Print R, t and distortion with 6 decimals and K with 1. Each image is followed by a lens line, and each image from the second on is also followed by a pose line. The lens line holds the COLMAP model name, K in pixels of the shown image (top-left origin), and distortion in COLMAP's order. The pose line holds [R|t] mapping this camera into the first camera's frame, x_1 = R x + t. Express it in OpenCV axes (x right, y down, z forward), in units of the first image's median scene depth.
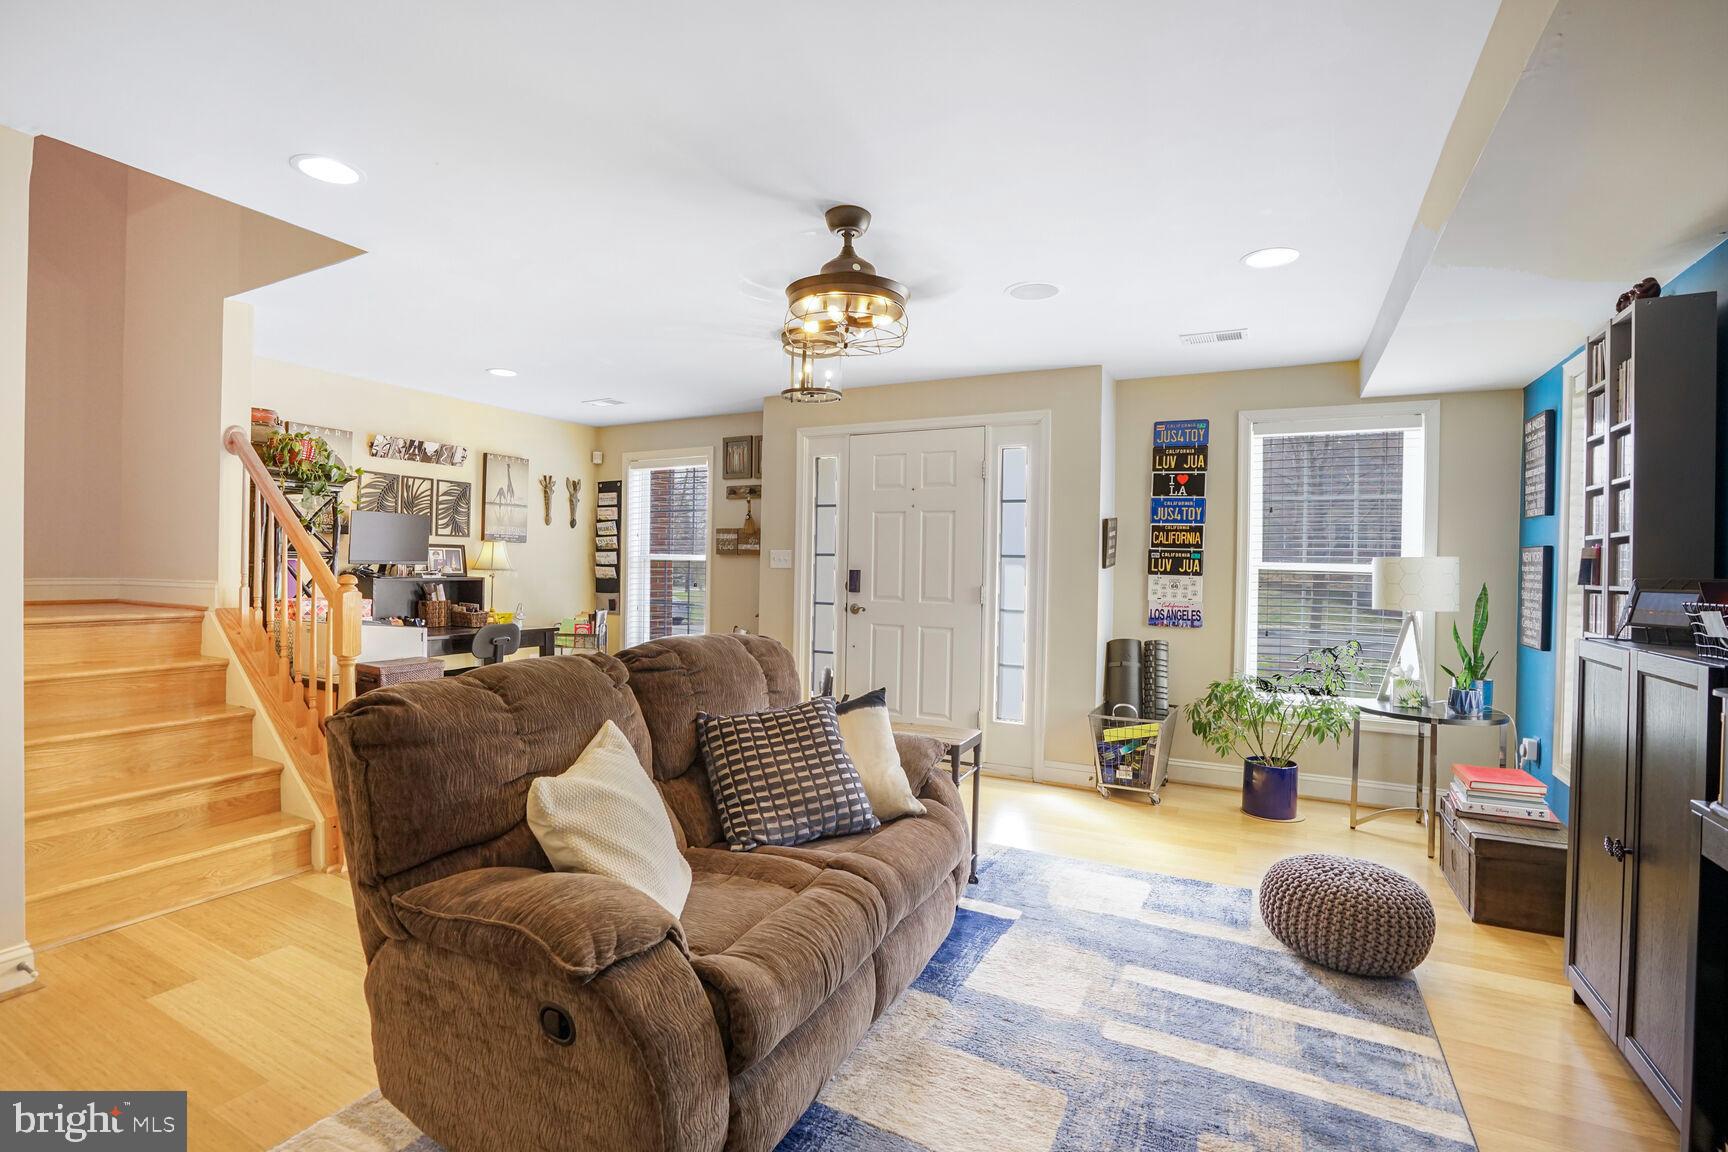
lens RADIAL K [[803.2, 0, 846.4], [0, 803.2, 576.5], [0, 0, 1]] dist [-0.002335, -0.000263]
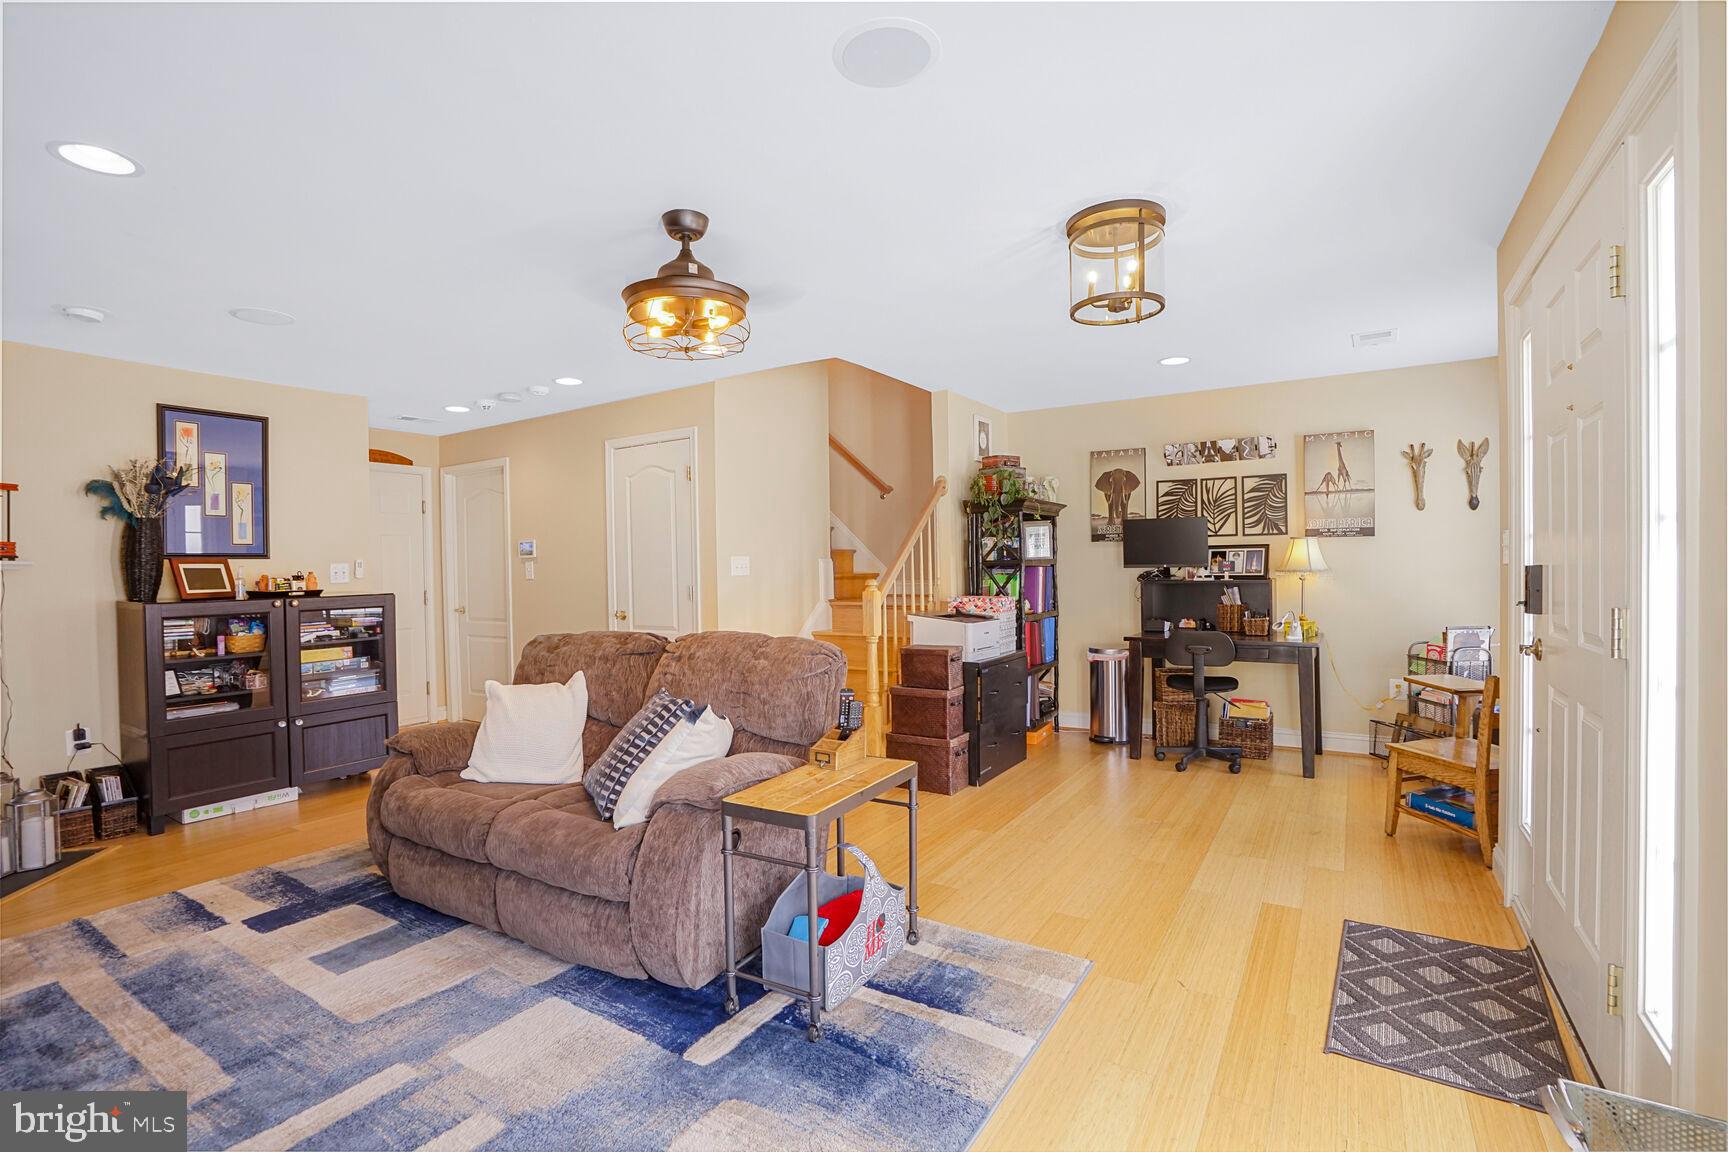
lens RADIAL K [[803.2, 0, 846.4], [0, 803.2, 576.5], [0, 0, 1]] dist [-0.002335, -0.000263]
pose [[-0.075899, 0.001677, -0.997114, 0.473480], [-0.000929, 0.999998, 0.001753, -0.004317], [0.997115, 0.001059, -0.075897, 0.615292]]
